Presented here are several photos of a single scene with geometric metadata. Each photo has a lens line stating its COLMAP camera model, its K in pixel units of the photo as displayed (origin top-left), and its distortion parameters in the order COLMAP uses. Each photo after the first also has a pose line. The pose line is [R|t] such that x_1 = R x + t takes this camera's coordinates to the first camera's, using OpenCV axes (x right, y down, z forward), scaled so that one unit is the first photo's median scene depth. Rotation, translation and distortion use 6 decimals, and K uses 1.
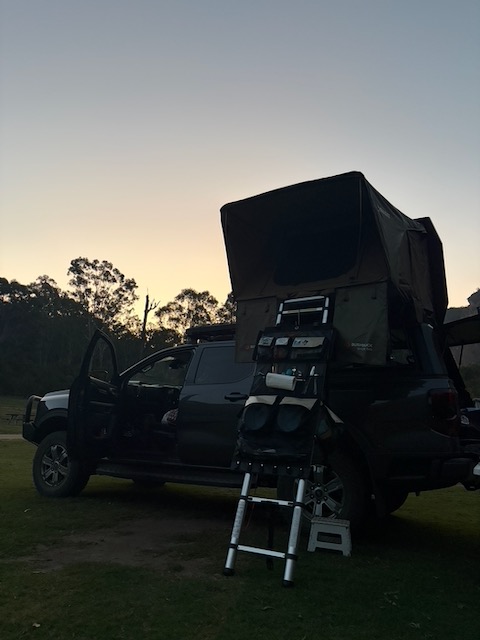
lens RADIAL K [[474.4, 0, 240.0], [0, 474.4, 320.0], [0, 0, 1]] dist [0.021714, 0.001604]
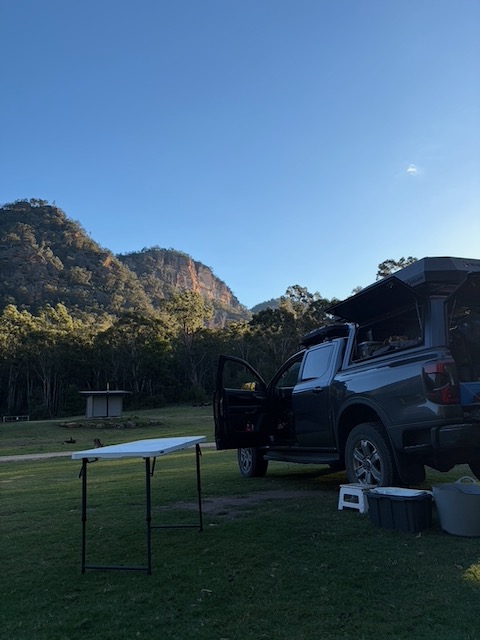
lens RADIAL K [[474.4, 0, 240.0], [0, 474.4, 320.0], [0, 0, 1]] dist [0.021714, 0.001604]
pose [[0.784557, -0.213959, -0.581972, 0.593640], [0.217386, 0.973919, -0.064998, 0.025905], [0.580701, -0.075518, 0.810607, -0.083297]]
